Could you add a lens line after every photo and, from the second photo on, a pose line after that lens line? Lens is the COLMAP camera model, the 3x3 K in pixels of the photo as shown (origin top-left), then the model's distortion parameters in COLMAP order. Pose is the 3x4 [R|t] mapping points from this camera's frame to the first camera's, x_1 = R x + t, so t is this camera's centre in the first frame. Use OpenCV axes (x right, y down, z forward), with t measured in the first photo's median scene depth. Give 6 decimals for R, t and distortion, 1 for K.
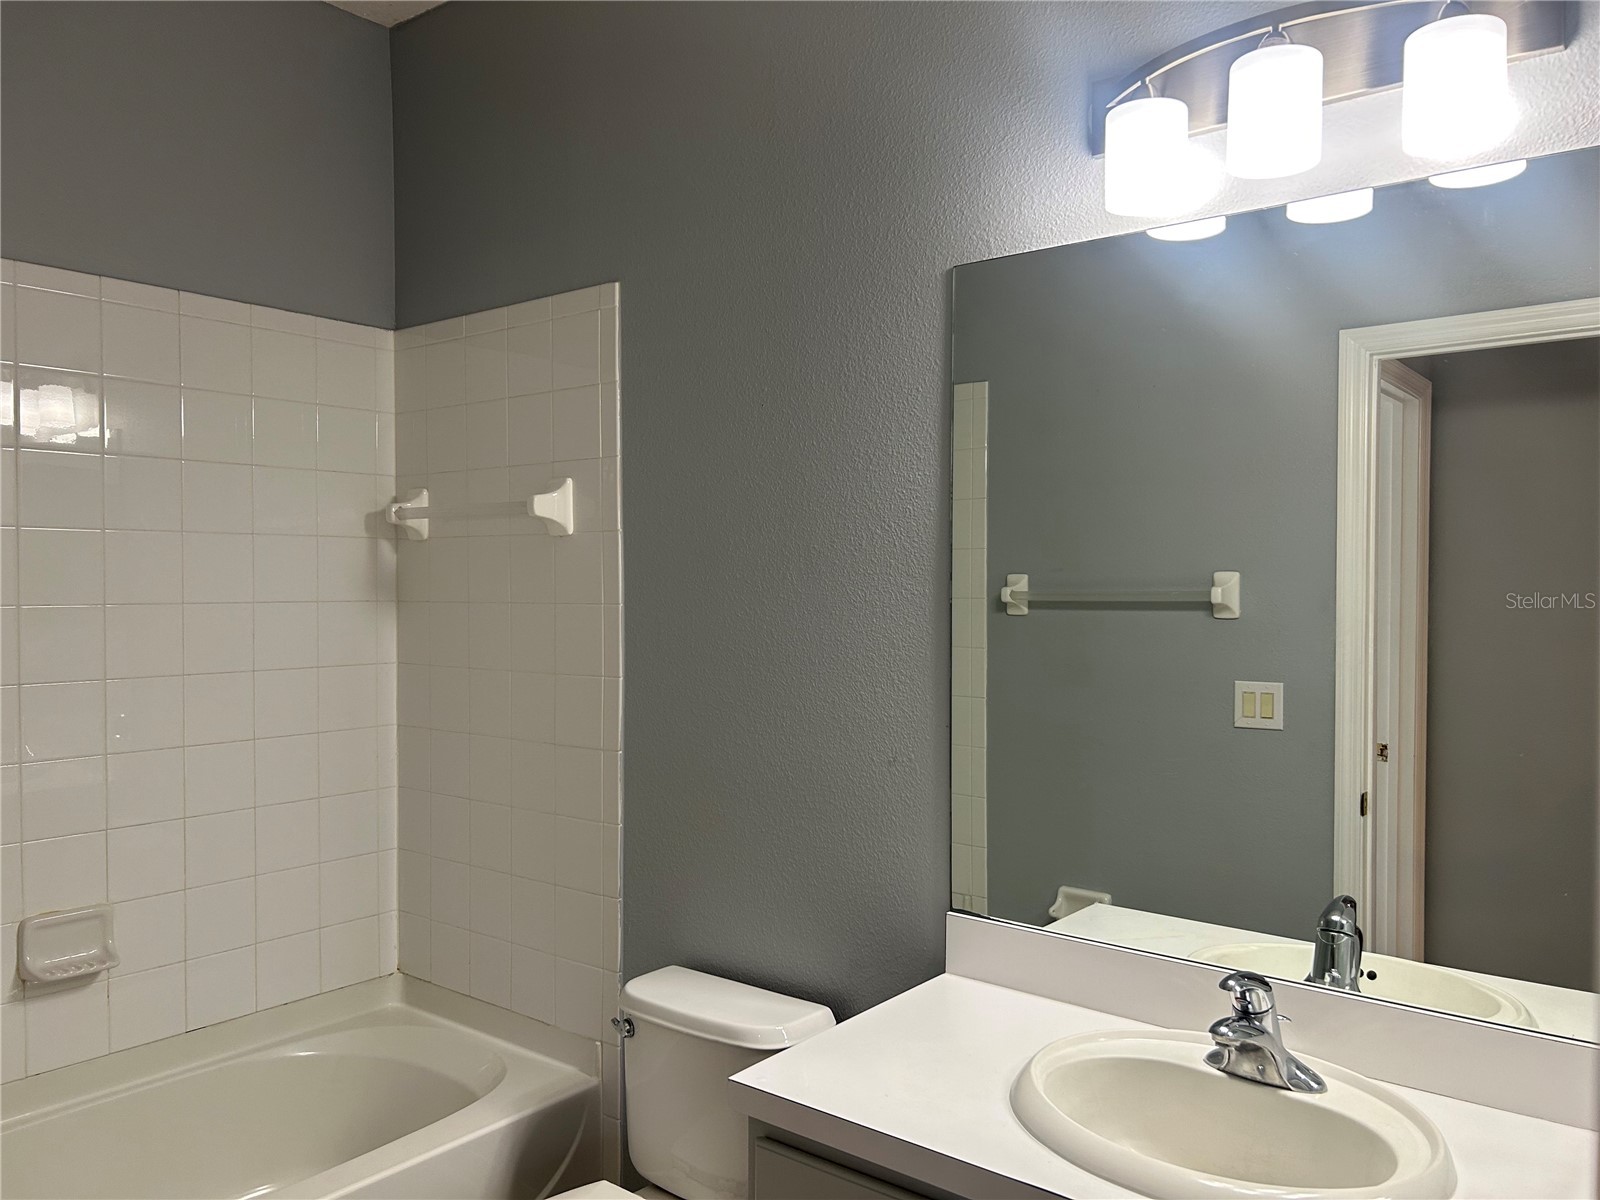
lens RADIAL K [[1228.4, 0, 797.2], [0, 1228.4, 604.7], [0, 0, 1]] dist [0.051850, -0.057982]
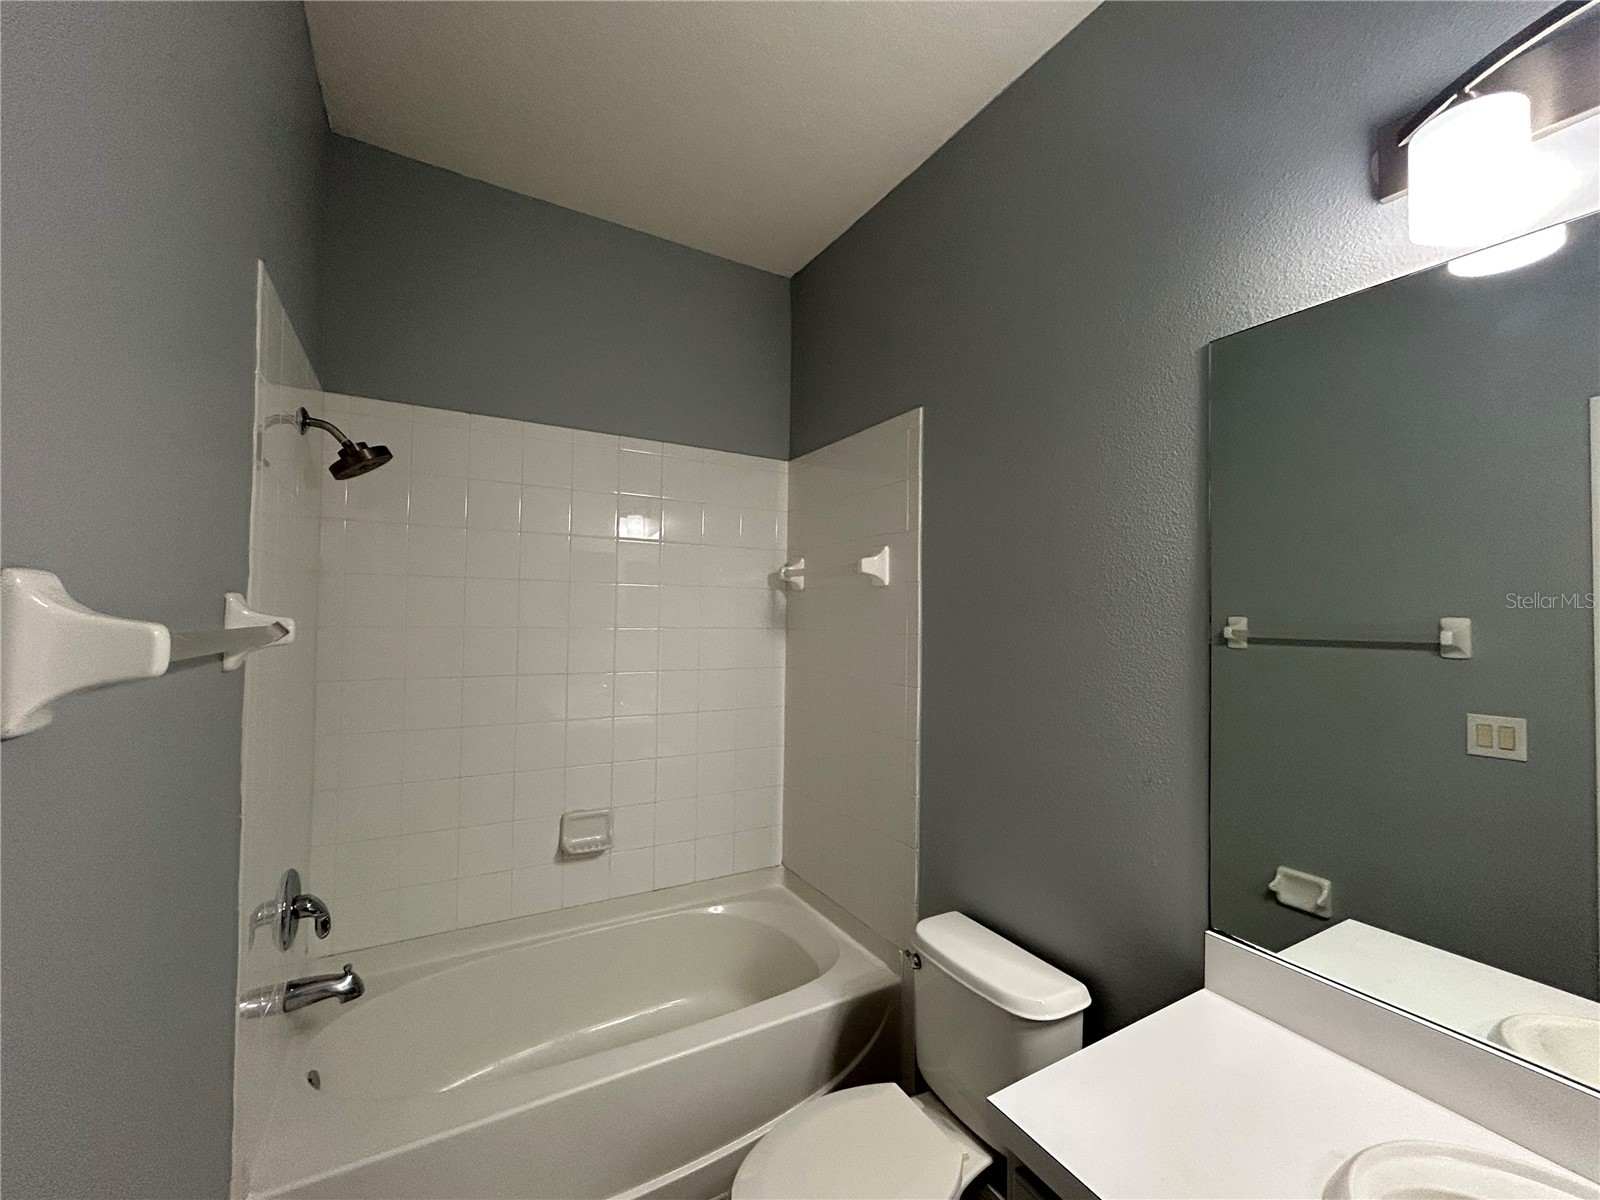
lens RADIAL K [[651.9, 0, 800.9], [0, 651.9, 598.9], [0, 0, 1]] dist [-0.000083, 0.000000]
pose [[0.933129, 0.003929, -0.359520, -0.004260], [-0.020347, 0.998915, -0.041892, -0.007080], [0.358966, 0.046405, 0.932196, 0.246911]]
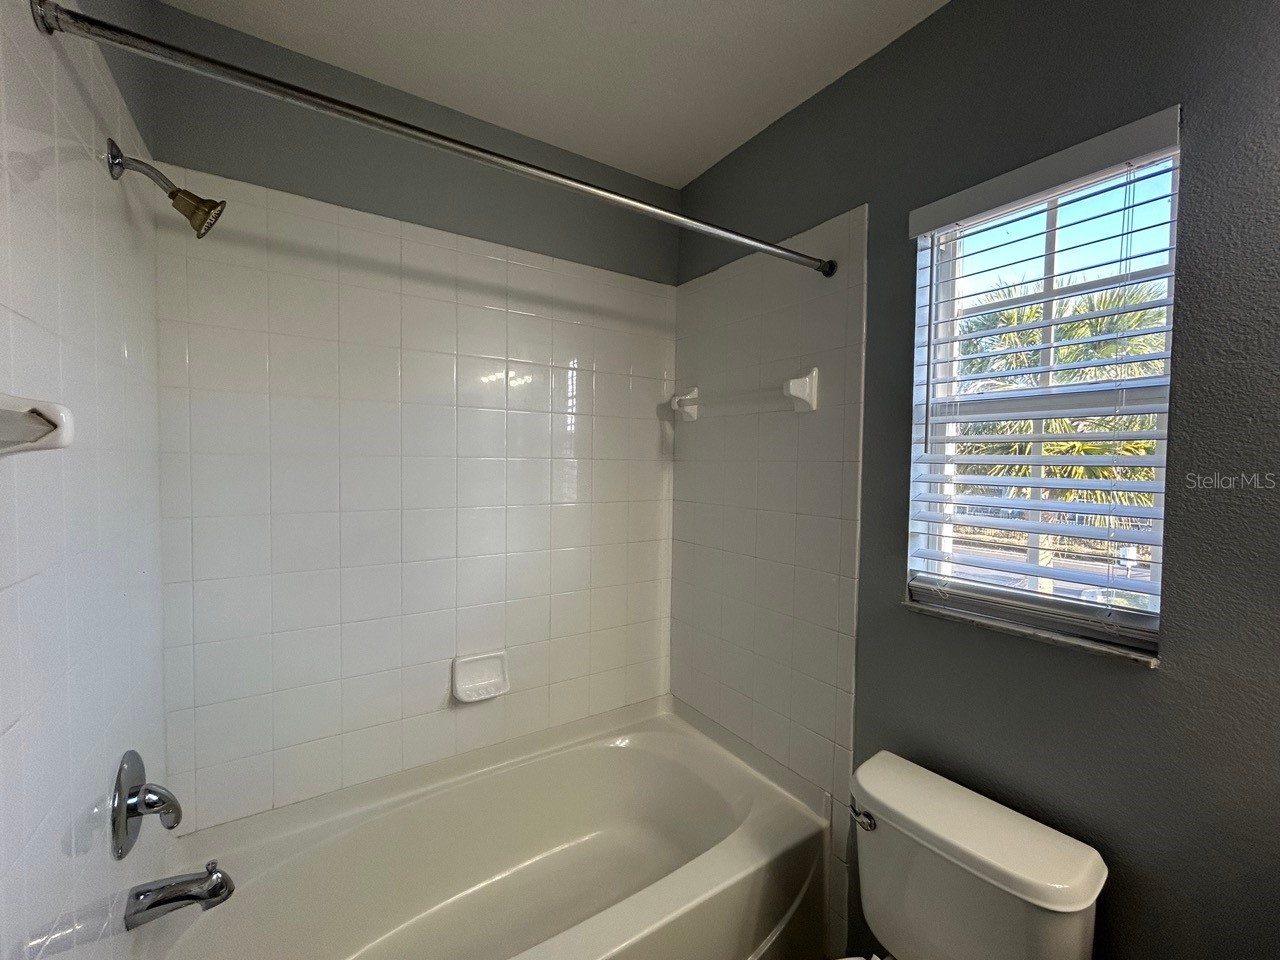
lens RADIAL K [[517.6, 0, 638.3], [0, 517.6, 471.1], [0, 0, 1]] dist [-0.002001, -0.000015]
pose [[0.954925, 0.022081, -0.296023, -0.192861], [-0.021732, 0.999754, 0.004469, 0.010242], [0.296049, 0.002165, 0.955170, 0.398111]]
